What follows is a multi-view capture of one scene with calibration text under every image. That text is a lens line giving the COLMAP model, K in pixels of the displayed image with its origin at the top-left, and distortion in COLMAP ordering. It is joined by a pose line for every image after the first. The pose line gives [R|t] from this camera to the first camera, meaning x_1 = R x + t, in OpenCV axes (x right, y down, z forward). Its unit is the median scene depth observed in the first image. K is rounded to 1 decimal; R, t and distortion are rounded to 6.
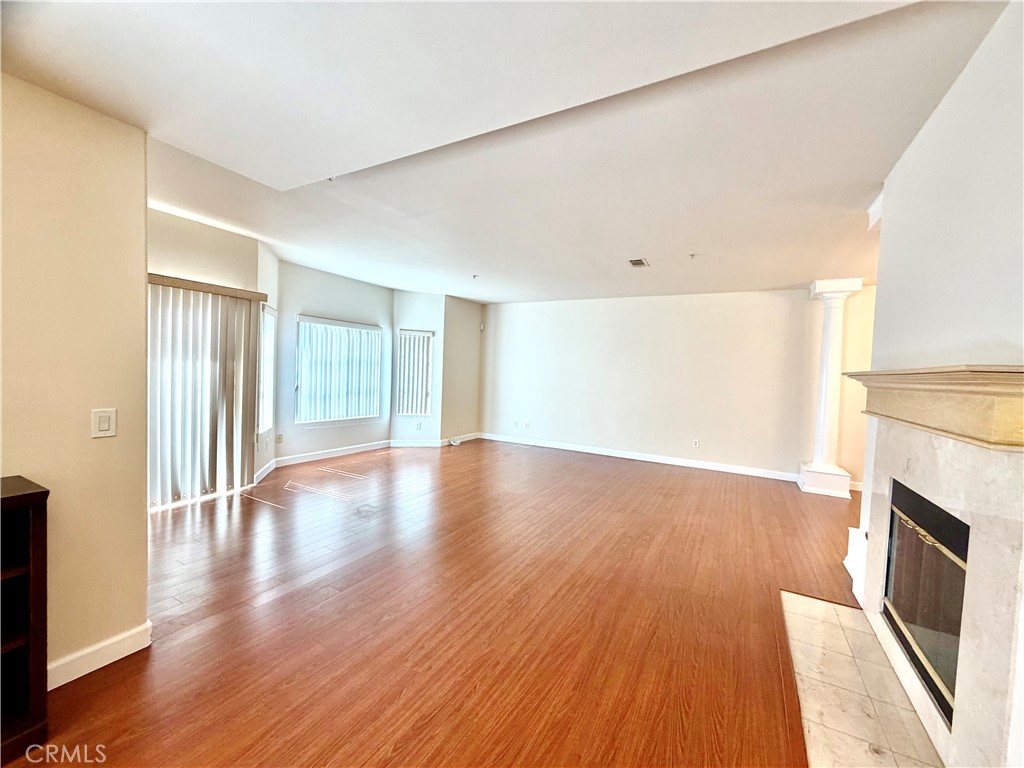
lens RADIAL K [[408.4, 0, 513.5], [0, 408.4, 384.8], [0, 0, 1]] dist [0.000276, -0.000134]
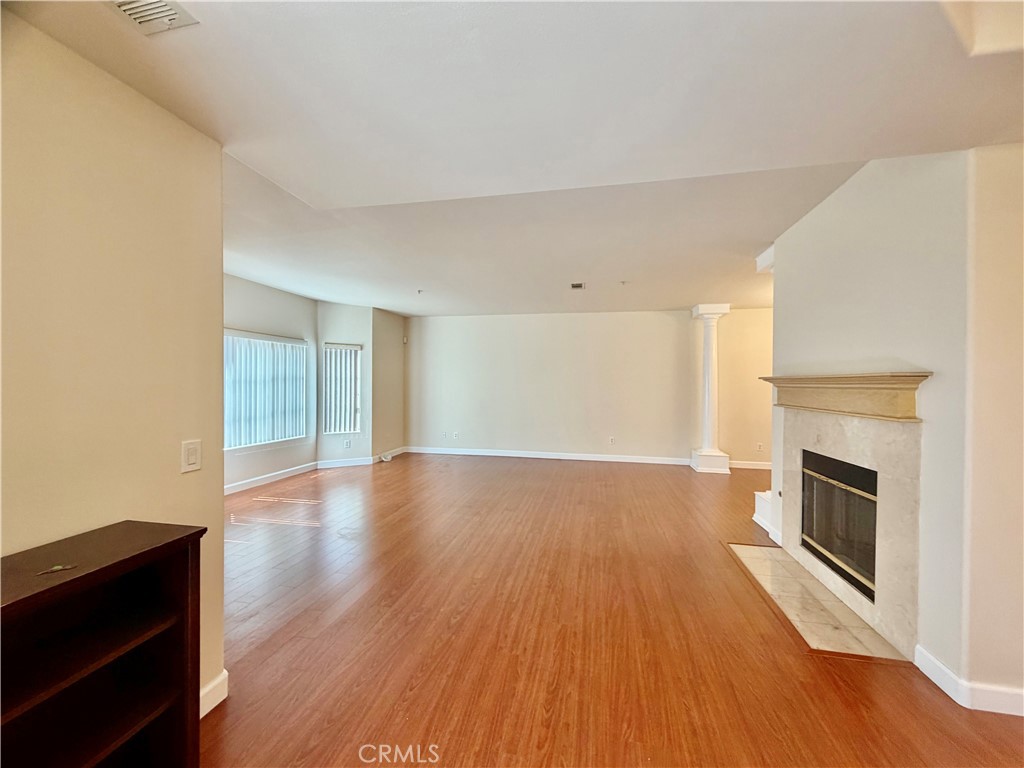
lens RADIAL K [[408.4, 0, 513.5], [0, 408.4, 384.8], [0, 0, 1]] dist [0.000276, -0.000134]
pose [[0.953934, -0.033494, 0.298141, -0.175653], [0.040511, 0.999028, -0.017384, -0.006151], [-0.297269, 0.028661, 0.954363, -0.028865]]
